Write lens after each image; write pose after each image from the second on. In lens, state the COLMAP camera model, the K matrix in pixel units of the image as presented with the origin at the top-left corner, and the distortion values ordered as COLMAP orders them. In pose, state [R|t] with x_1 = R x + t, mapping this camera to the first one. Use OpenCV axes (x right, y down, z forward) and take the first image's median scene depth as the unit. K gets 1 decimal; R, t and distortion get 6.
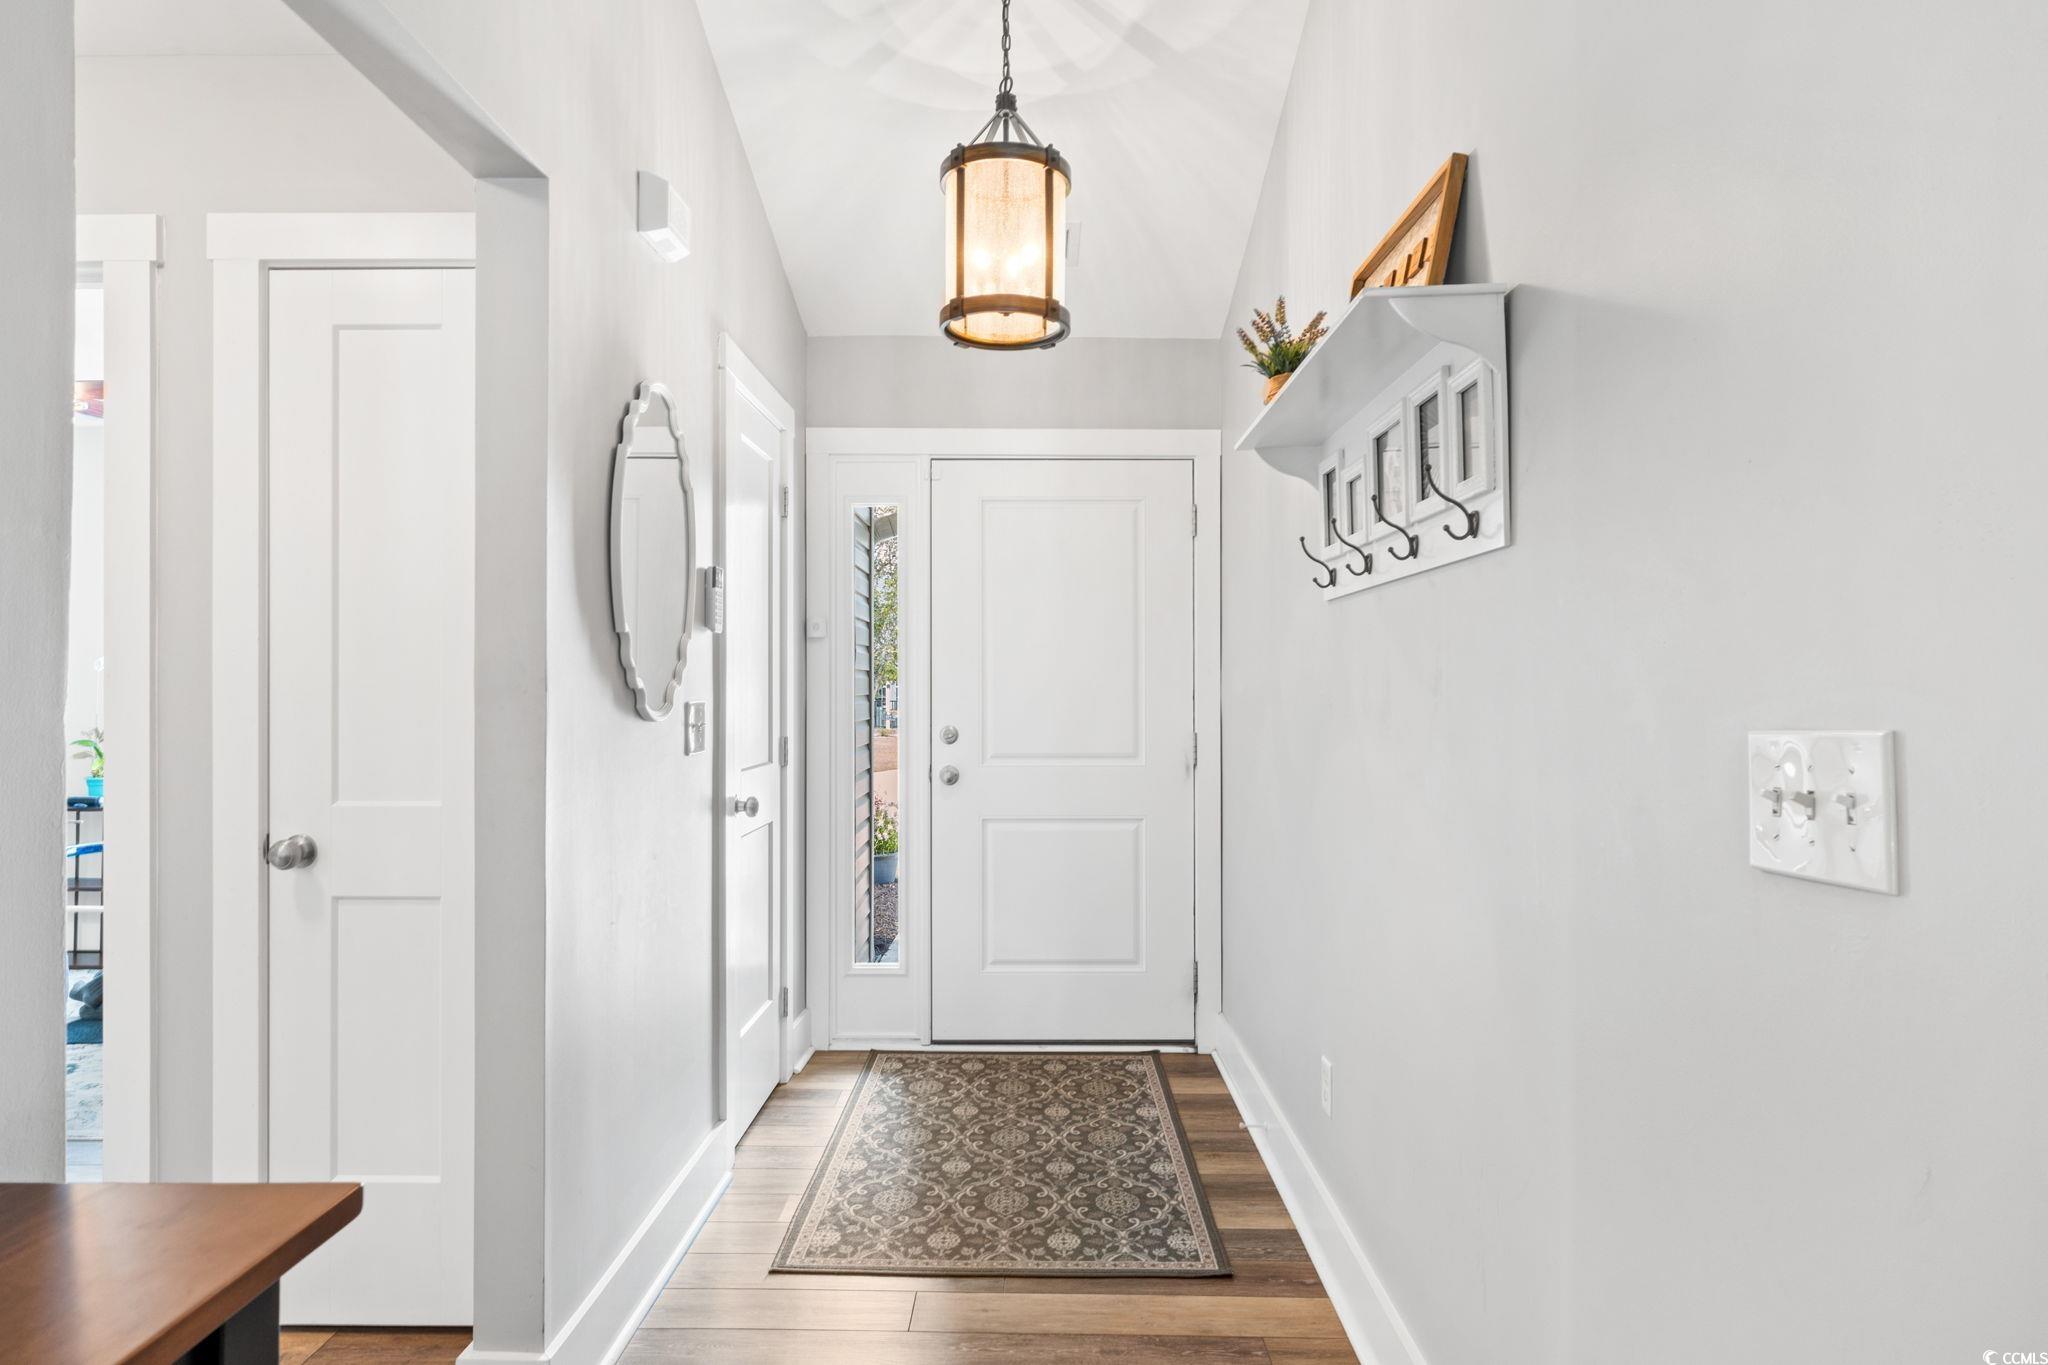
lens RADIAL K [[1242.2, 0, 1024.0], [0, 1242.2, 682.5], [0, 0, 1]] dist [0.005249, 0.000243]
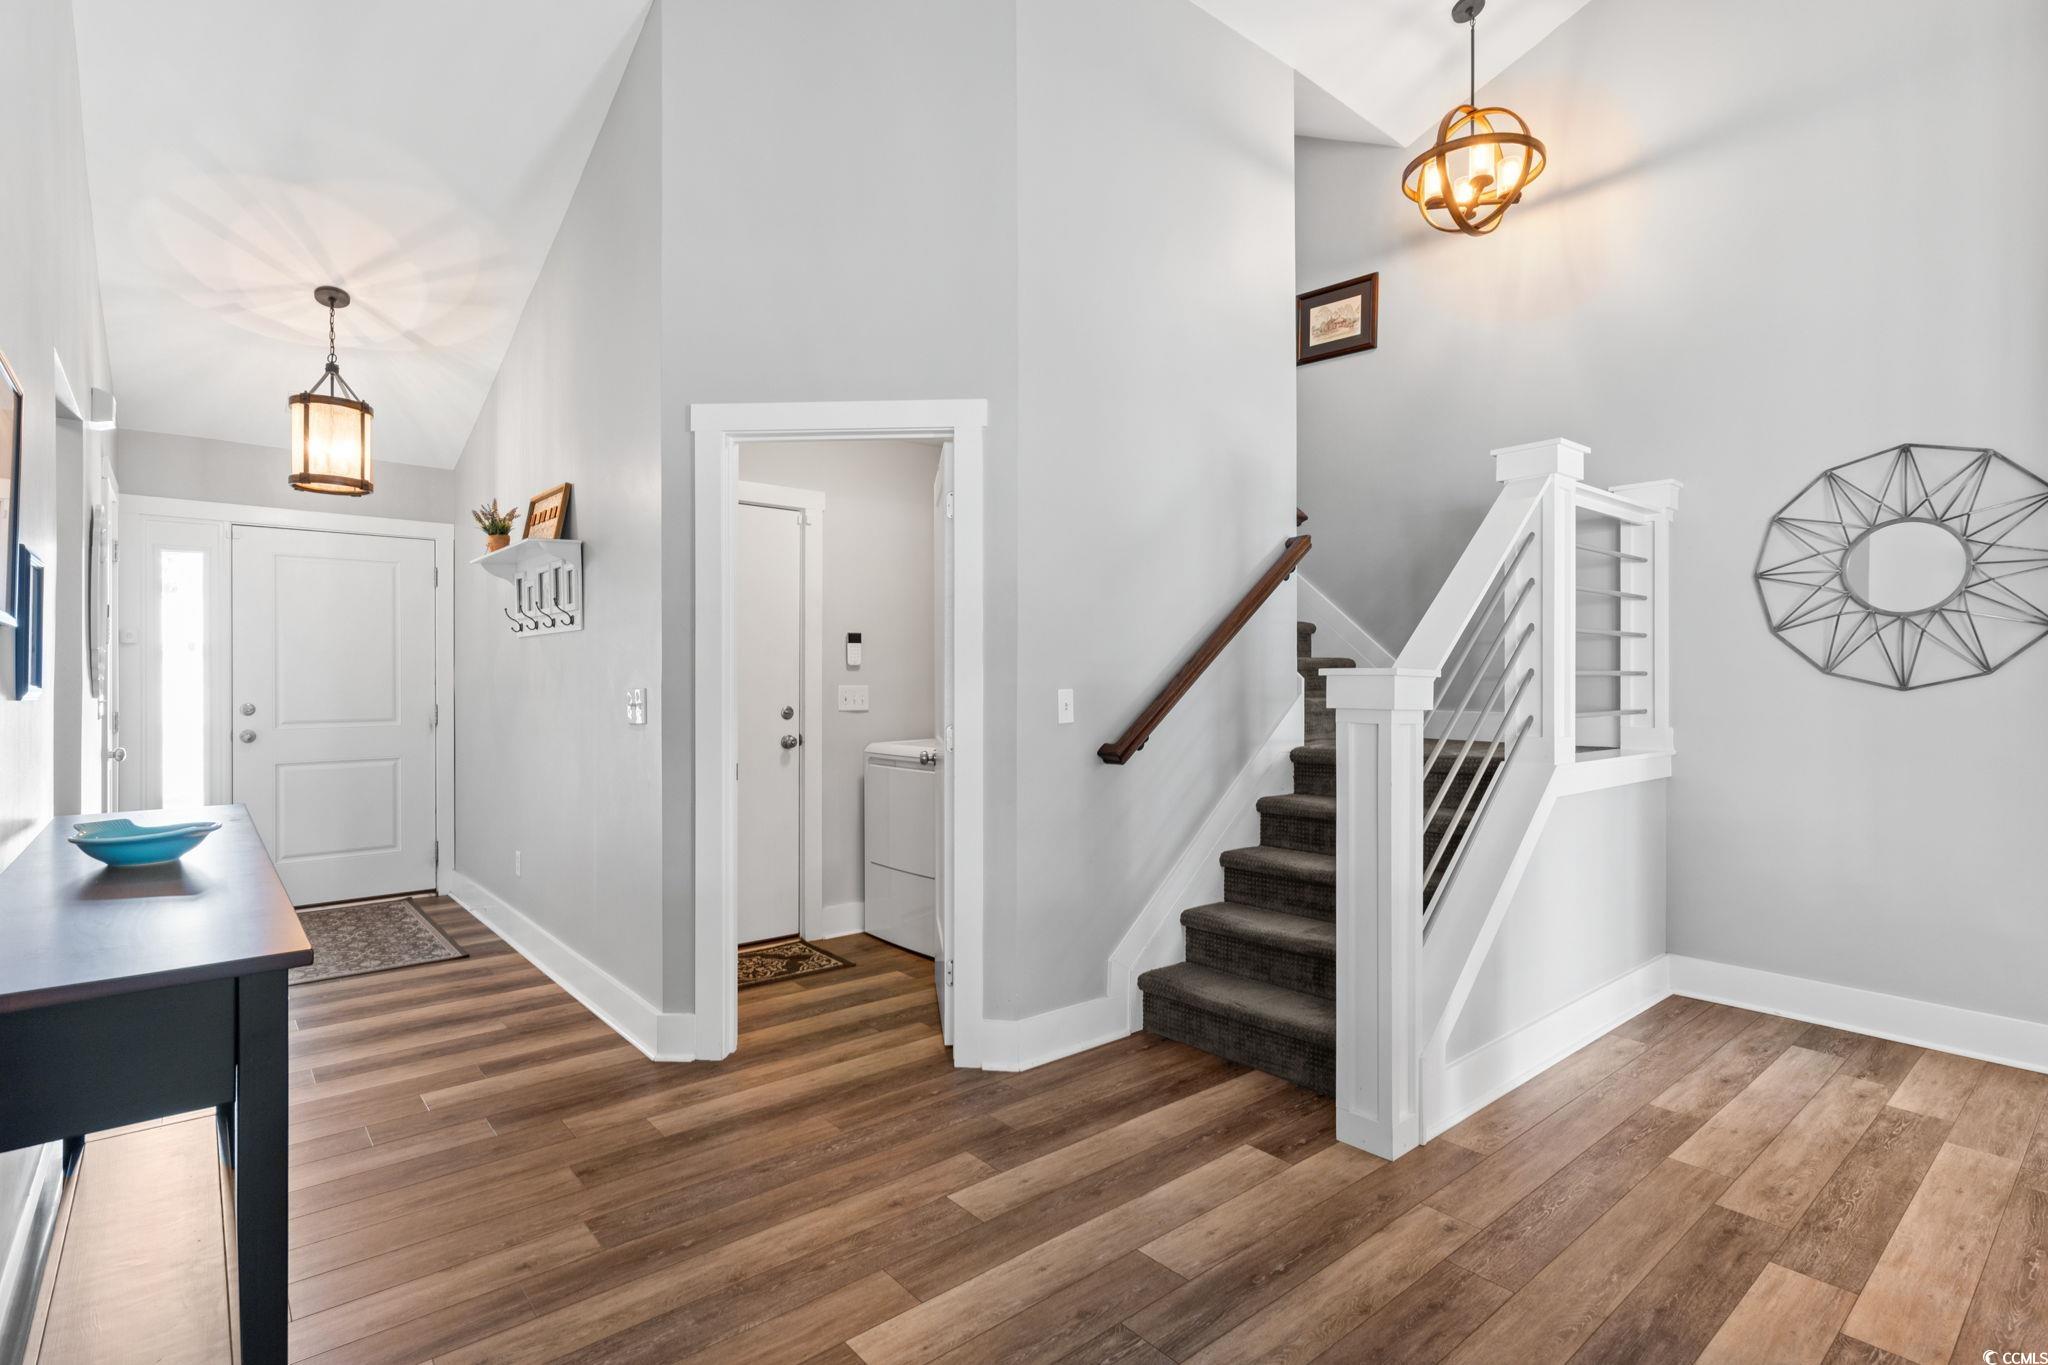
lens RADIAL K [[985.4, 0, 1026.5], [0, 985.4, 665.7], [0, 0, 1]] dist [0.000016, -0.000349]
pose [[0.763476, 0.000102, 0.645836, -0.181847], [0.001536, 0.999997, -0.001974, -0.011321], [-0.645834, 0.002499, 0.763474, -0.847099]]
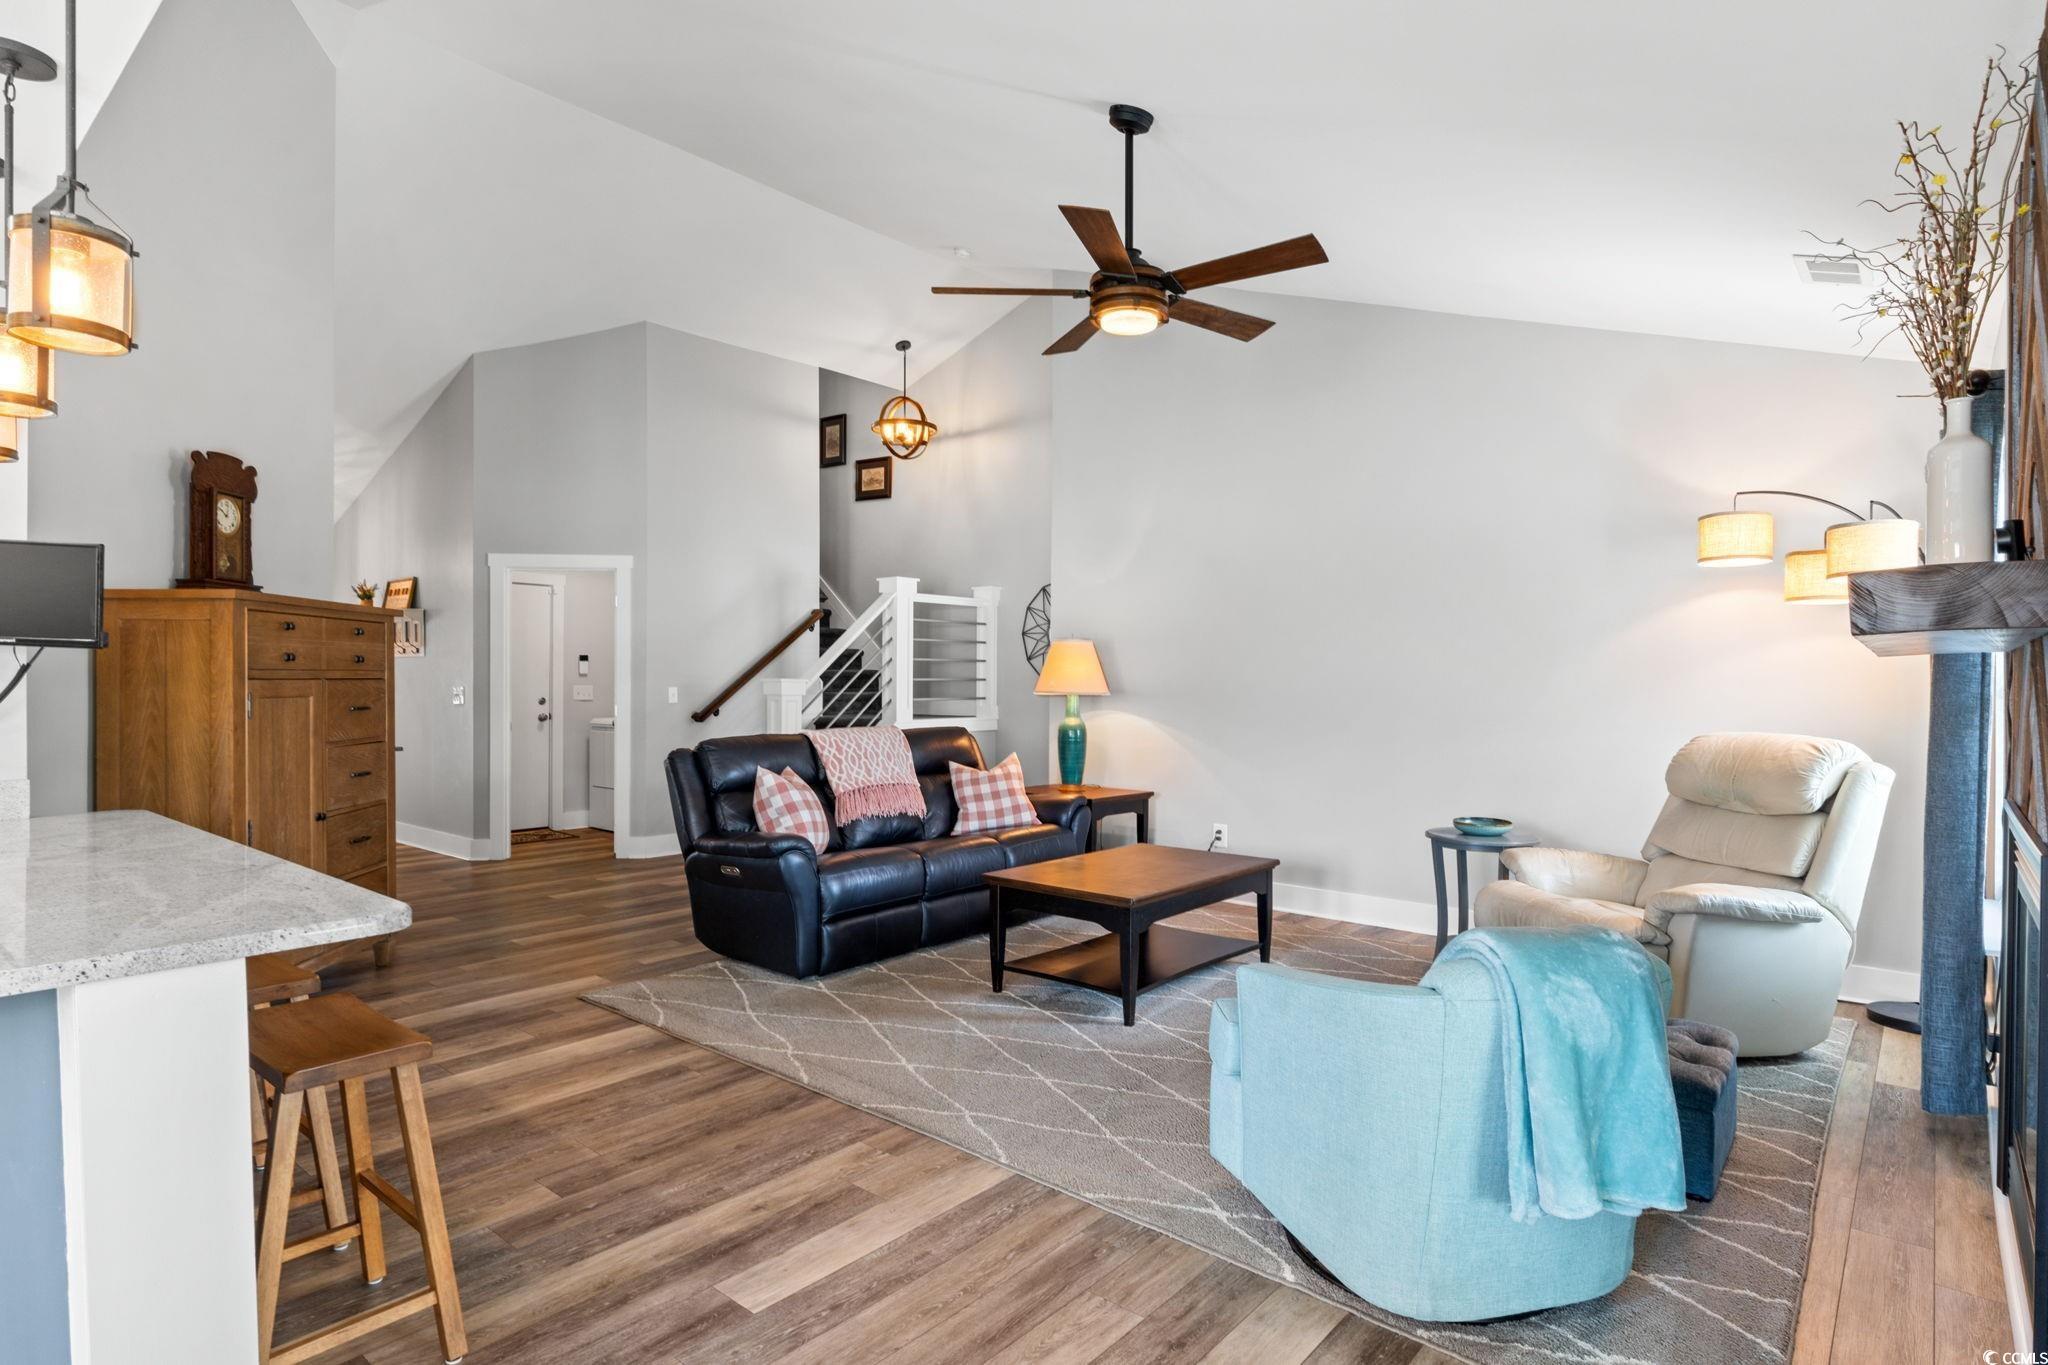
lens RADIAL K [[1052.5, 0, 1026.4], [0, 1052.5, 661.0], [0, 0, 1]] dist [-0.002745, -0.000802]
pose [[0.643171, 0.003061, 0.765716, -0.878525], [-0.000484, 0.999993, -0.003591, -0.043672], [-0.765722, 0.001939, 0.643169, -2.416536]]
